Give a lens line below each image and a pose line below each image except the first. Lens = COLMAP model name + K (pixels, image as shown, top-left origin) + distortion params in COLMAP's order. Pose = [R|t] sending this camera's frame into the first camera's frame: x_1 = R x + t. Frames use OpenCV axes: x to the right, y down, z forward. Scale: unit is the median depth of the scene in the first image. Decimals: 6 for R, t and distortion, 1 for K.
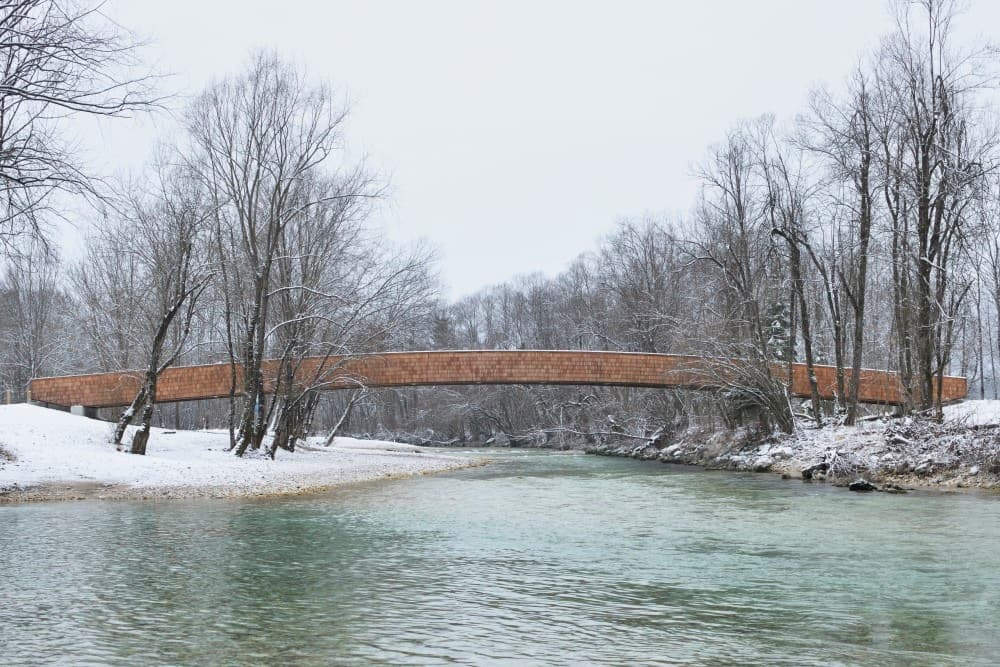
lens RADIAL K [[2637.3, 0, 501.1], [0, 2637.3, 333.9], [0, 0, 1]] dist [-0.108536, 0.000000]
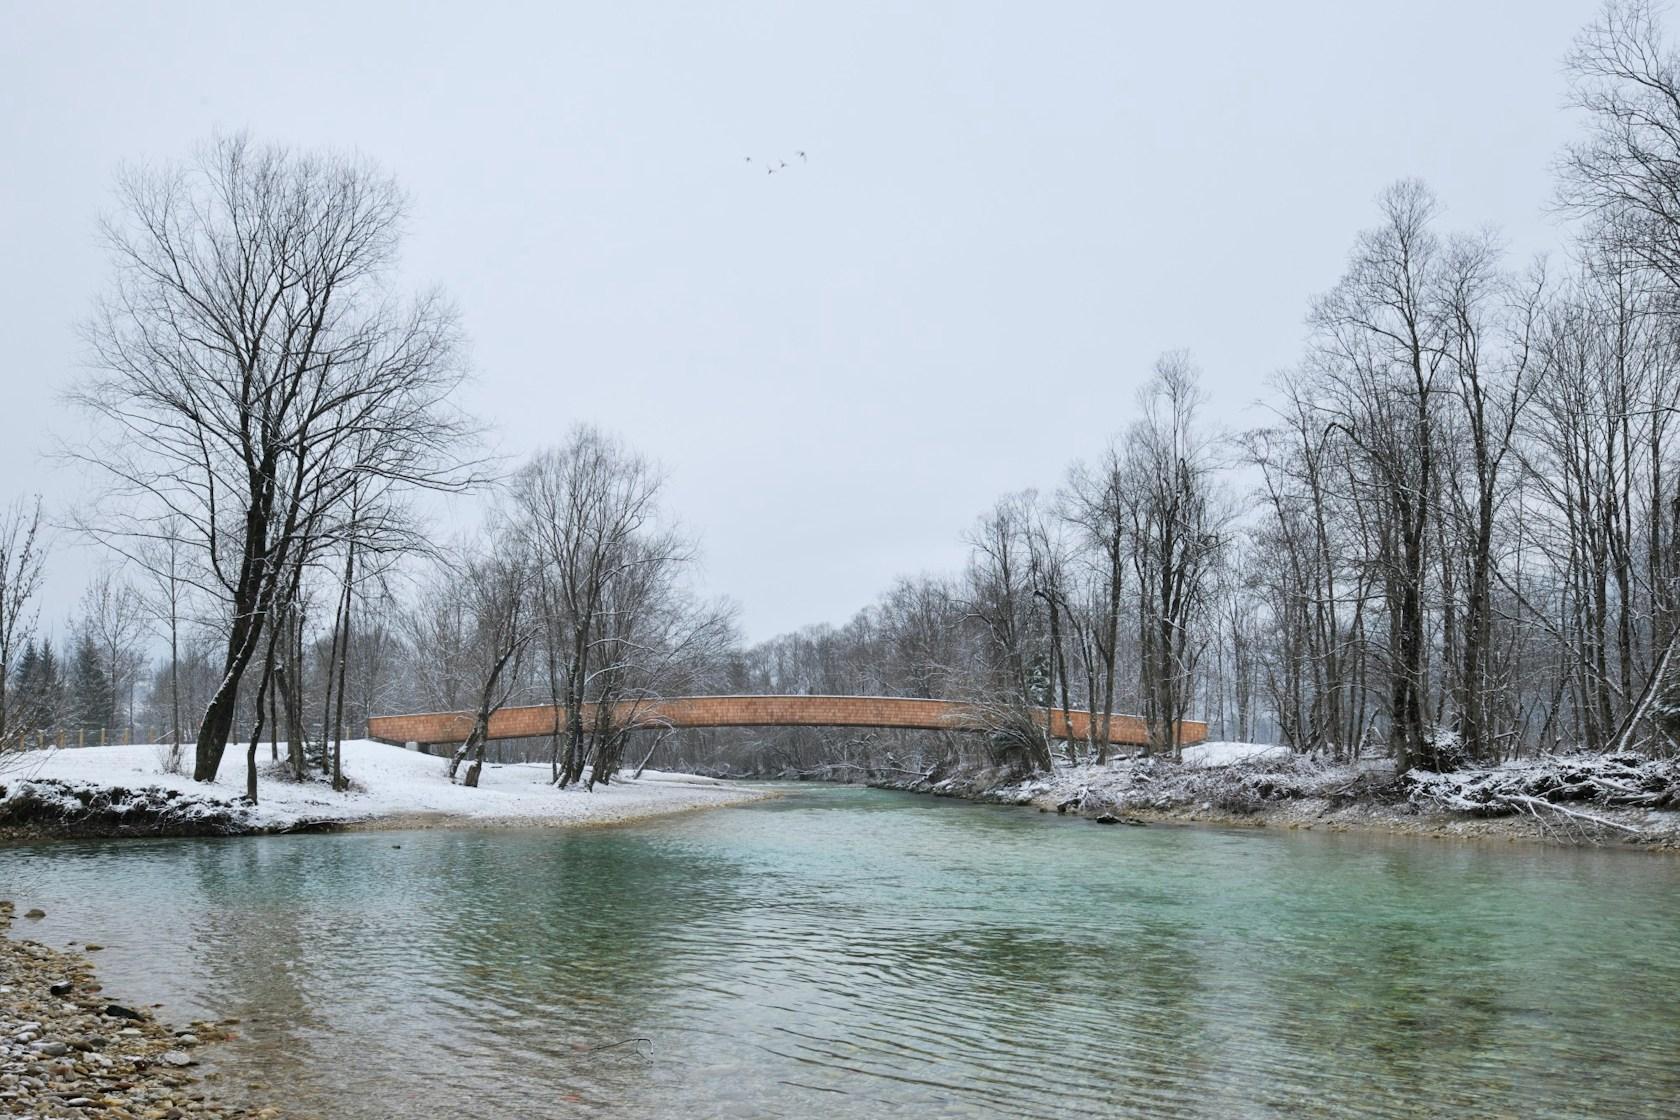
lens RADIAL K [[4430.6, 0, 838.7], [0, 4430.6, 559.4], [0, 0, 1]] dist [-0.108536, 0.000000]
pose [[0.998920, 0.006814, 0.045957, -0.068537], [-0.007538, 0.999850, 0.015596, -0.082194], [-0.045844, -0.015926, 0.998822, -0.895984]]
